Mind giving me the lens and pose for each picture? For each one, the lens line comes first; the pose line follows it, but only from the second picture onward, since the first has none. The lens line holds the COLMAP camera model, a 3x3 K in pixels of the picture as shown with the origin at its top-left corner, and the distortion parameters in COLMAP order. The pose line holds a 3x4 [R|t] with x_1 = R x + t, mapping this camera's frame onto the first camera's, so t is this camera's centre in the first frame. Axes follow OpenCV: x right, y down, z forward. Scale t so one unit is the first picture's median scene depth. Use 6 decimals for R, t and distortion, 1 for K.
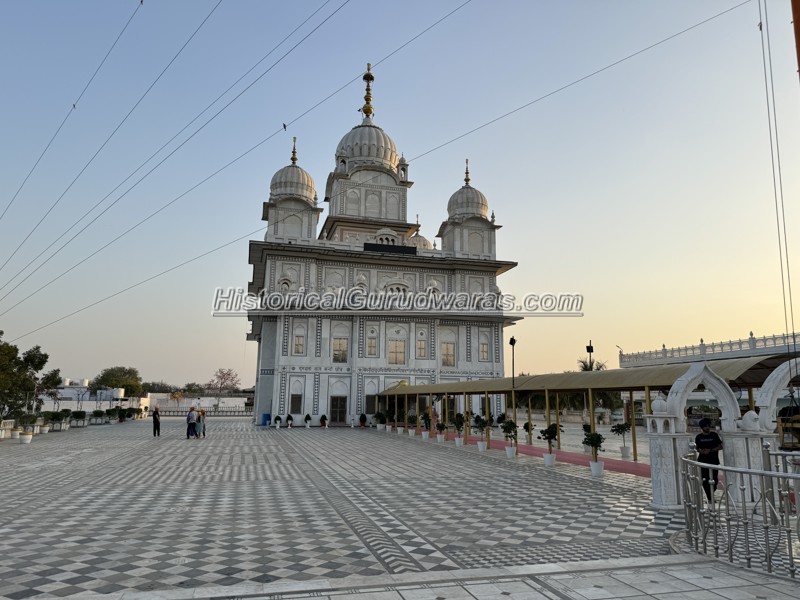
lens RADIAL K [[558.3, 0, 403.1], [0, 558.3, 302.9], [0, 0, 1]] dist [0.008772, 0.001735]
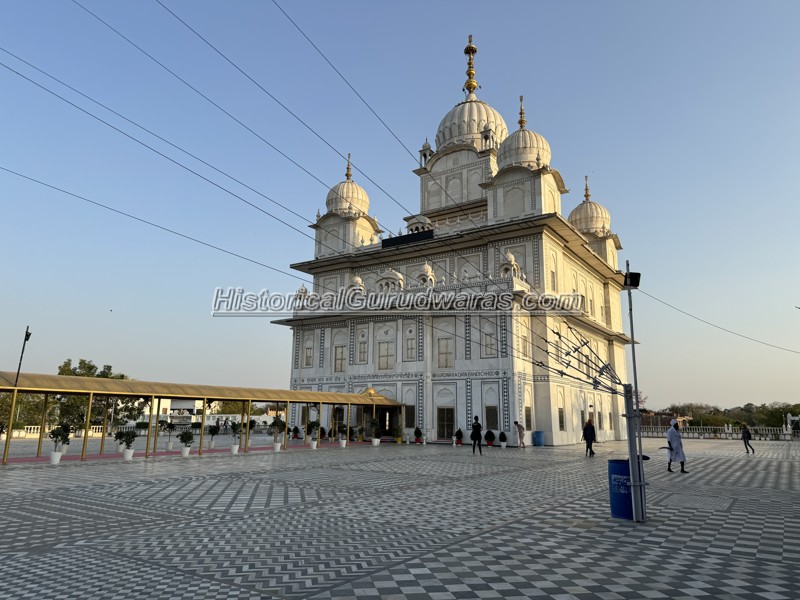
lens RADIAL K [[558.3, 0, 402.0], [0, 558.3, 297.4], [0, 0, 1]] dist [0.008772, 0.001735]
pose [[0.643189, -0.162529, -0.748259, 0.668037], [0.133570, 0.986046, -0.099365, 0.087621], [0.753967, -0.036034, 0.655923, 0.443258]]
